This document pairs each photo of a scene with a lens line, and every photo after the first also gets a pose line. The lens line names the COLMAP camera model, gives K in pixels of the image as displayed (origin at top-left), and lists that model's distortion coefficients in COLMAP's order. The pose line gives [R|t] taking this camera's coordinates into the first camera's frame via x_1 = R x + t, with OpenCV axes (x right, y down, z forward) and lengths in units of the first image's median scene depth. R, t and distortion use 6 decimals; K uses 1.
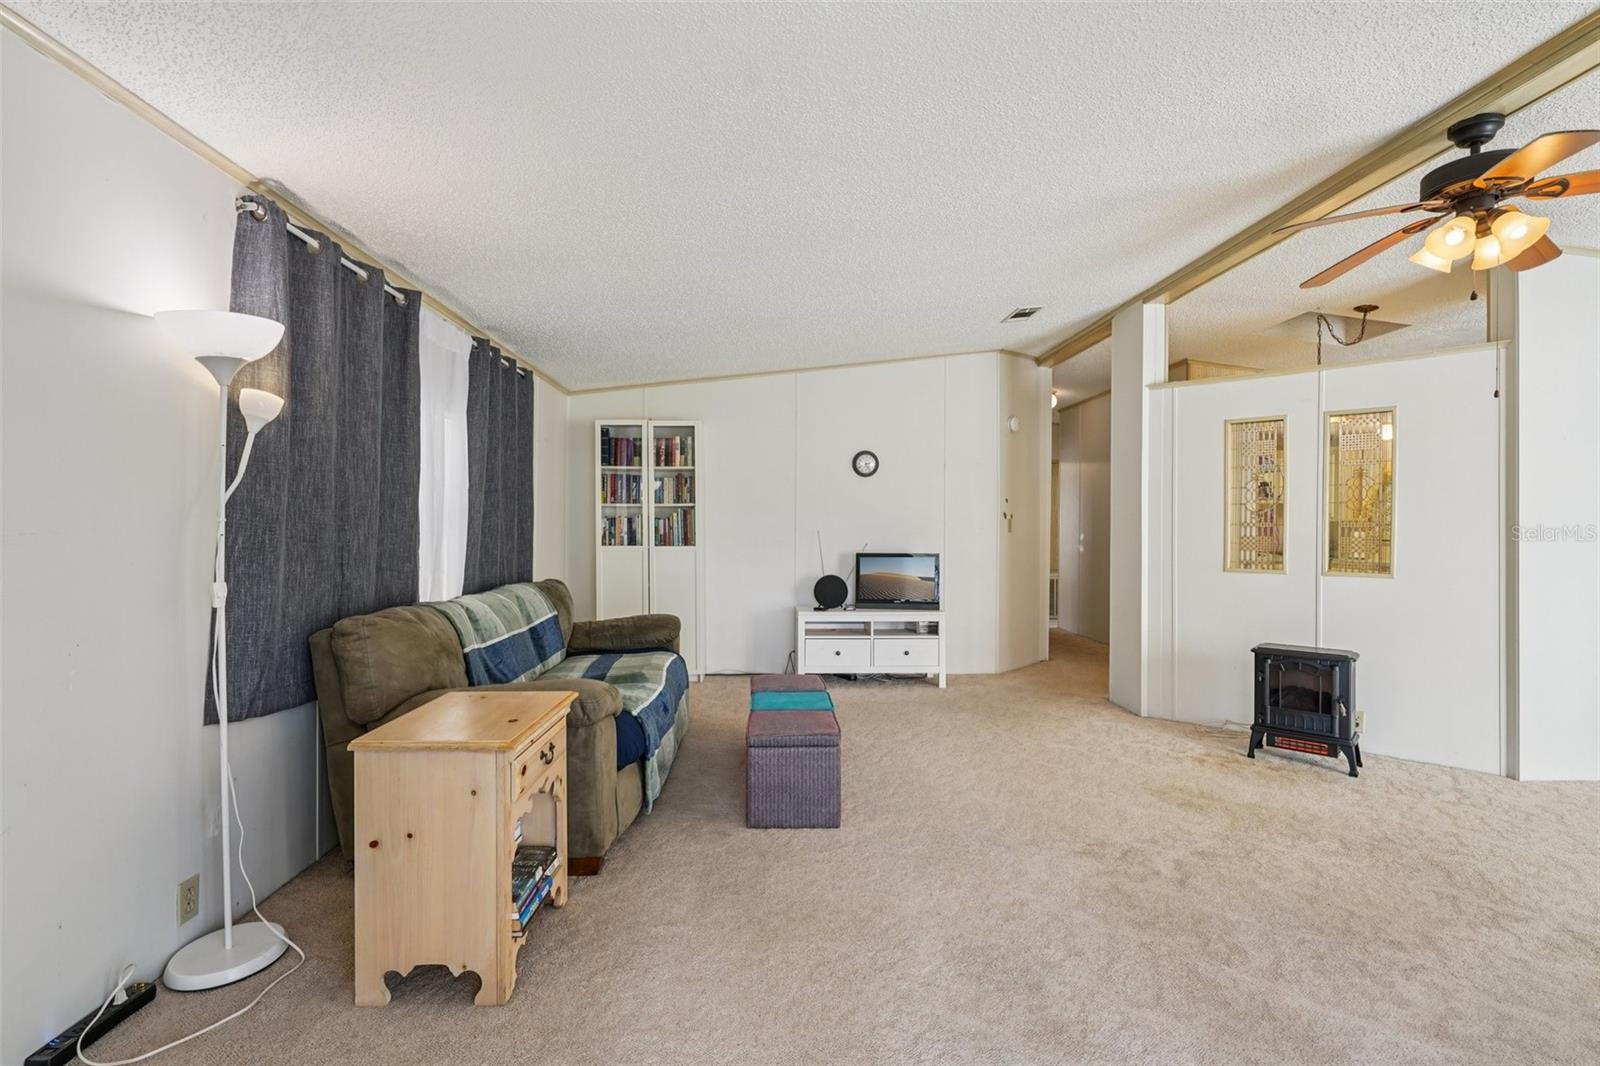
lens RADIAL K [[731.2, 0, 792.4], [0, 731.2, 526.1], [0, 0, 1]] dist [-0.005616, 0.002744]
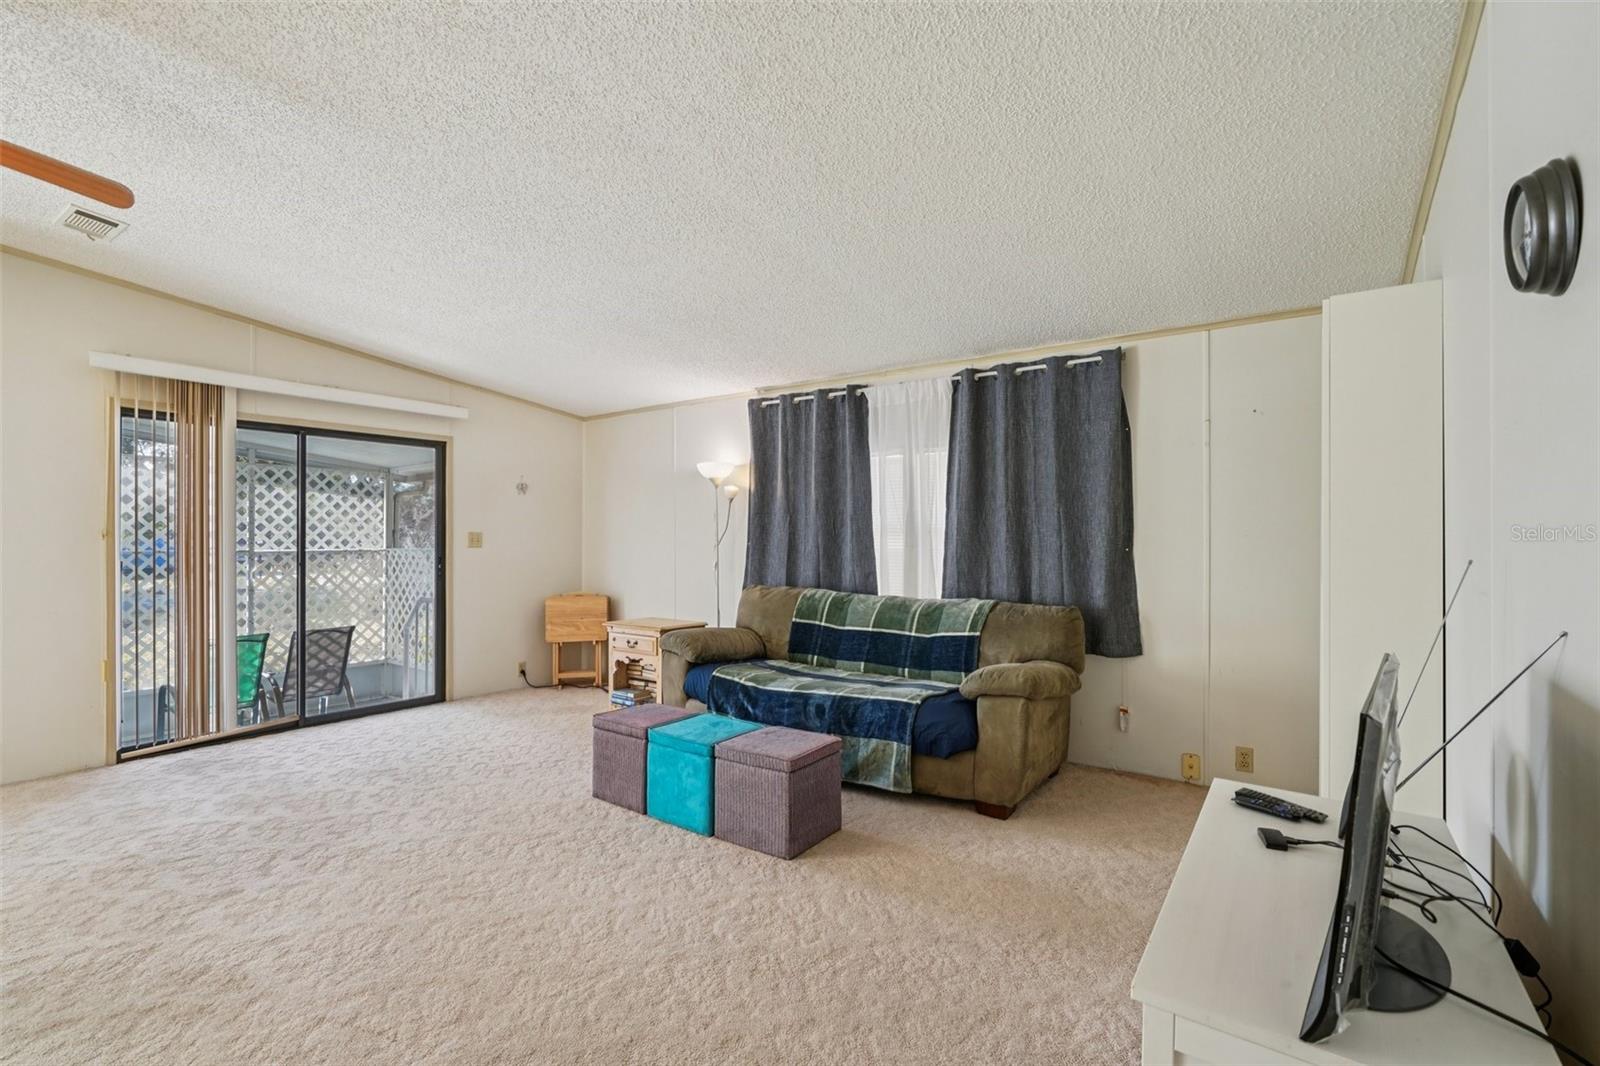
lens RADIAL K [[731.2, 0, 785.8], [0, 731.2, 532.0], [0, 0, 1]] dist [-0.005616, 0.002744]
pose [[-0.626567, 0.006099, -0.779344, 0.883894], [0.010825, 0.999941, -0.000877, 0.006480], [0.779293, -0.008986, -0.626596, 2.246998]]
